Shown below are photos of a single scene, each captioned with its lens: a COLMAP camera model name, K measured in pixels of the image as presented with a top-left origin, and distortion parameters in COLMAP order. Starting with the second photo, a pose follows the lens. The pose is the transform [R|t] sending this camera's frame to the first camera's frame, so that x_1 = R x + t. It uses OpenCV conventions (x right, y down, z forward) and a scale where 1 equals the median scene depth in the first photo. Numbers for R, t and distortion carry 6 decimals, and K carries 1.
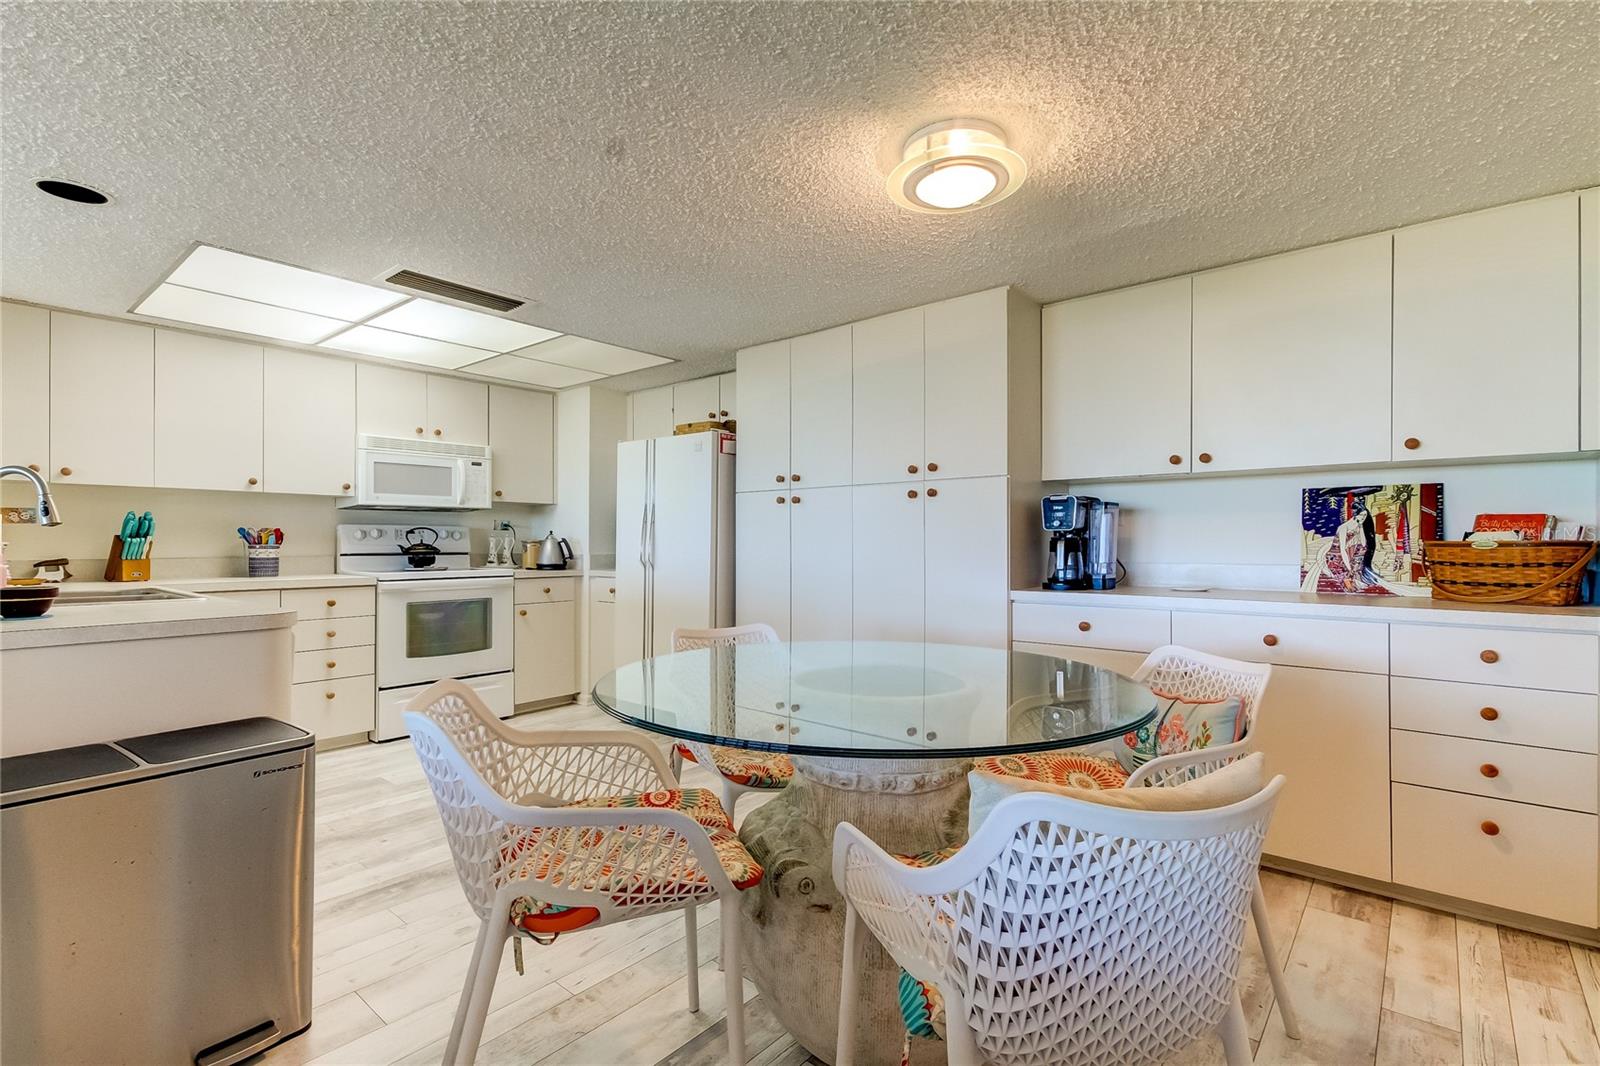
lens RADIAL K [[738.0, 0, 791.0], [0, 738.0, 541.1], [0, 0, 1]] dist [0.012700, 0.000248]
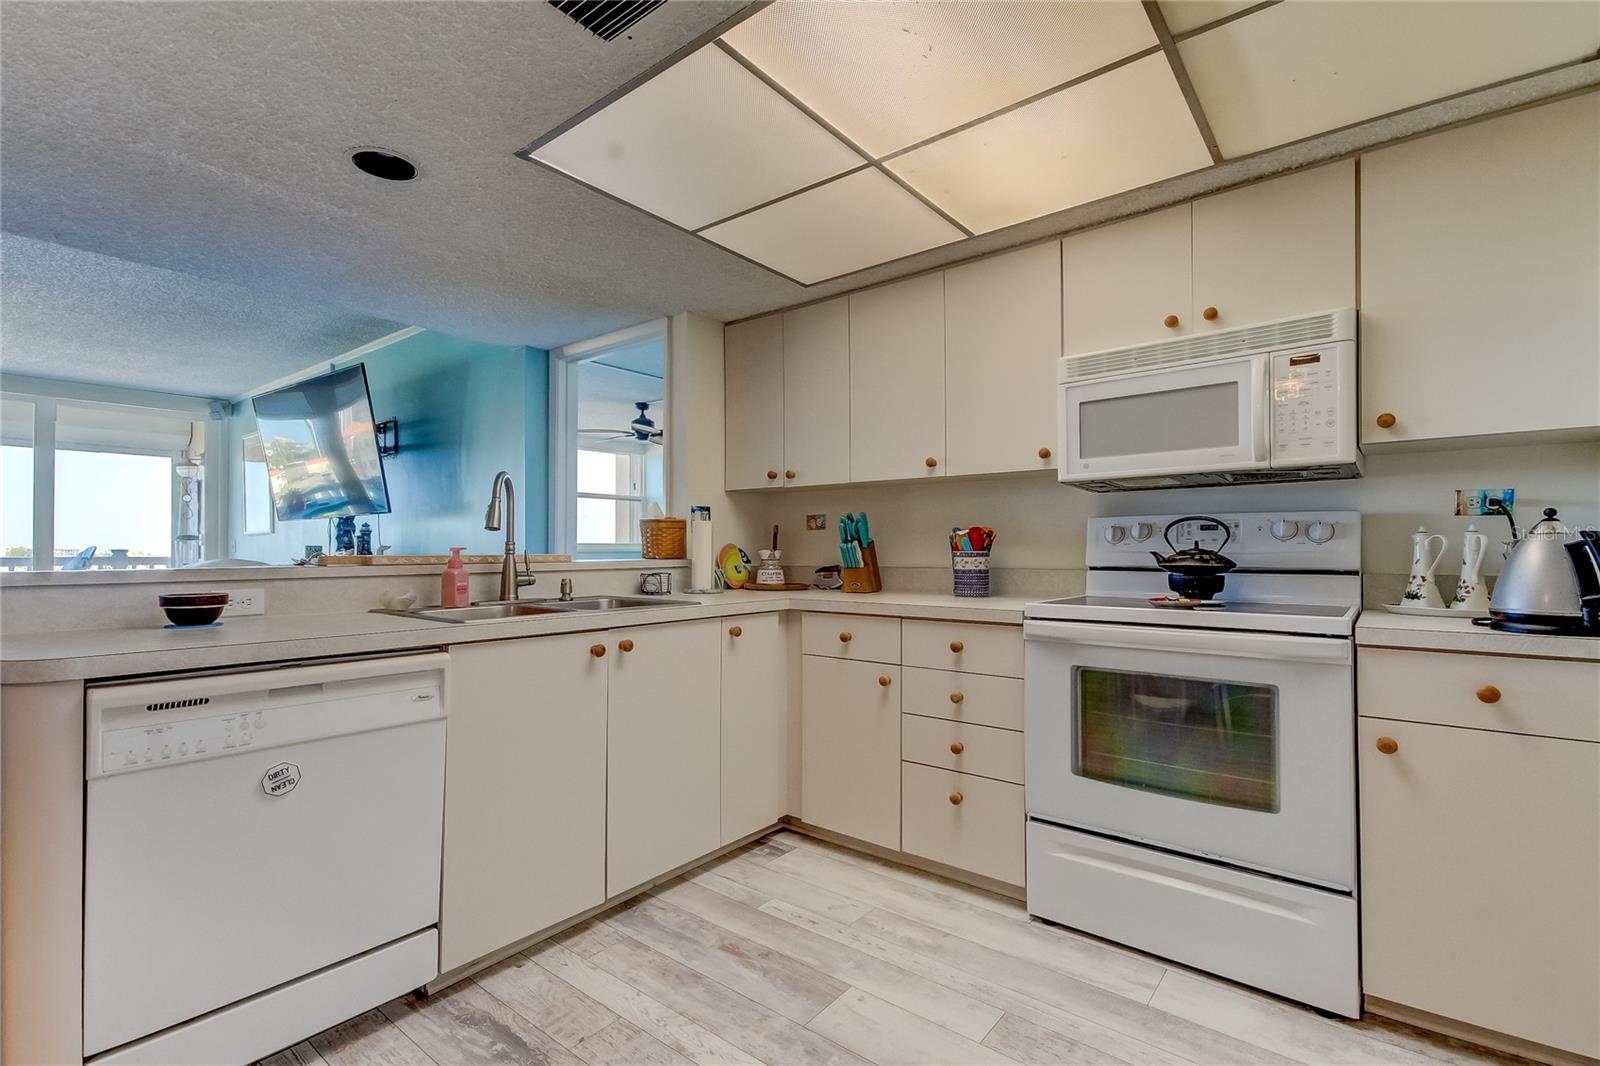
lens RADIAL K [[745.0, 0, 798.9], [0, 745.0, 540.7], [0, 0, 1]] dist [0.014703, 0.000279]
pose [[0.030212, -0.013635, -0.999451, -0.009776], [0.002285, 0.999905, -0.013572, 0.003862], [0.999541, -0.001873, 0.030241, 0.730842]]
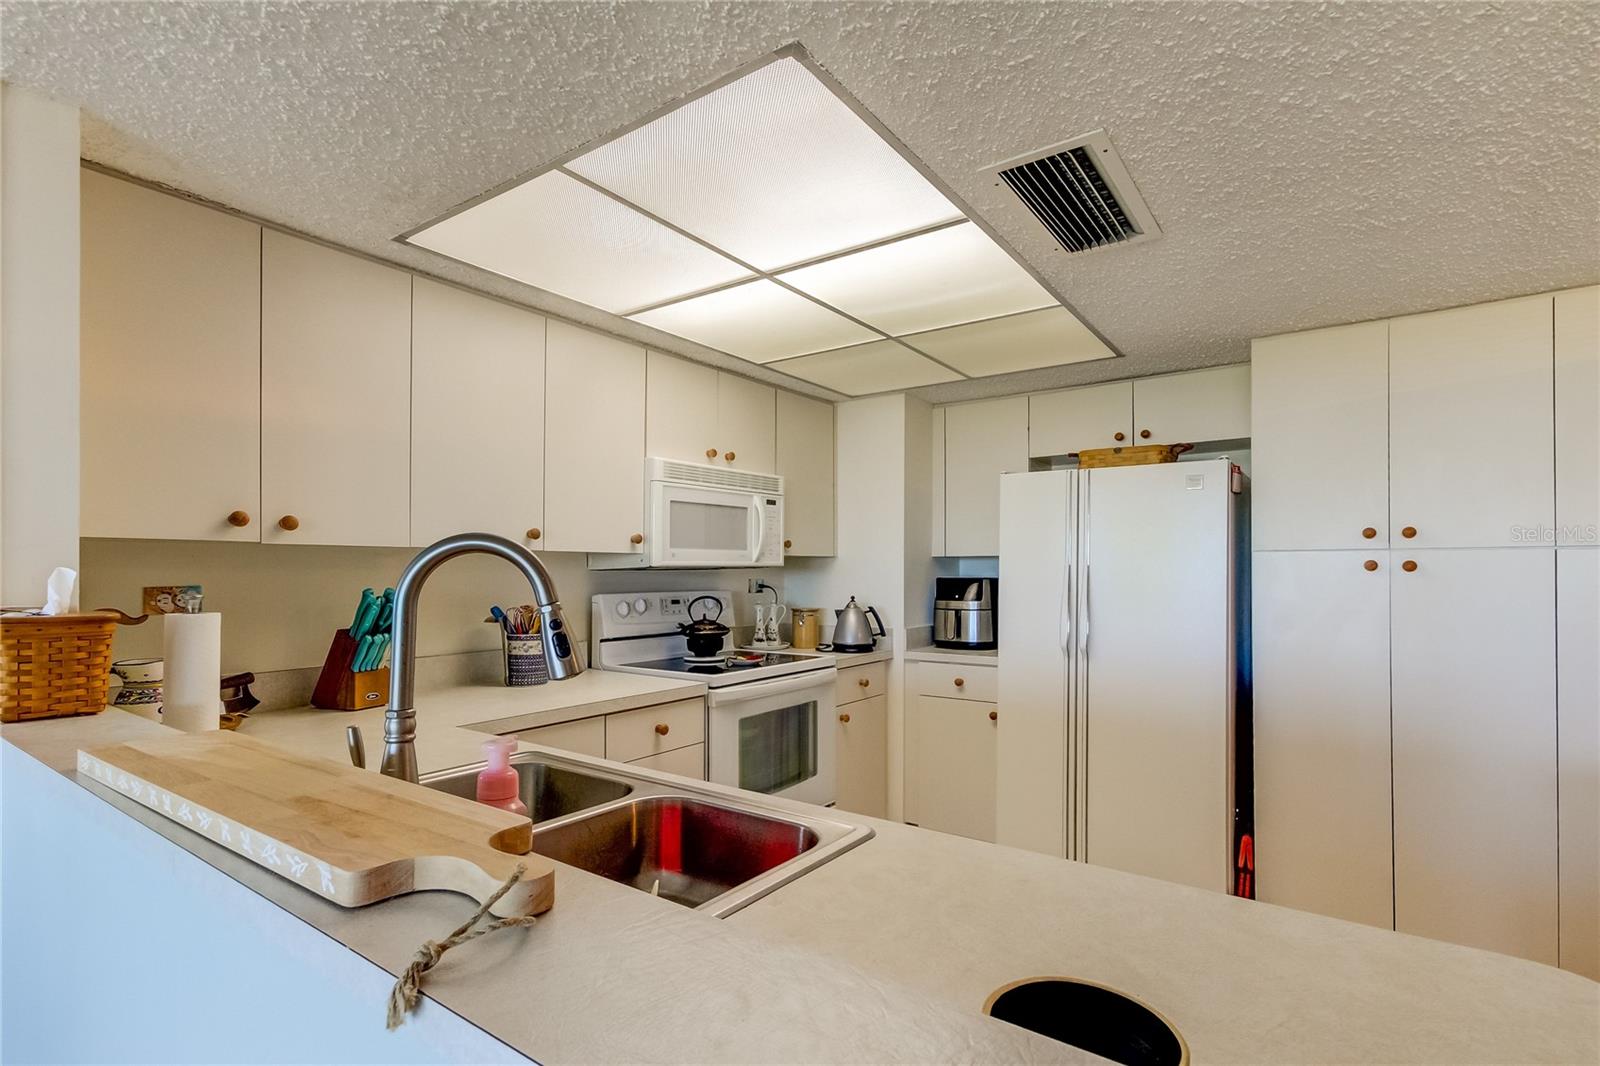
lens RADIAL K [[762.6, 0, 798.3], [0, 762.6, 565.5], [0, 0, 1]] dist [0.015483, 0.000893]
pose [[0.996422, -0.000341, 0.084521, -0.479779], [0.000834, 0.999983, -0.005795, -0.042908], [-0.084518, 0.005845, 0.996405, 0.301391]]
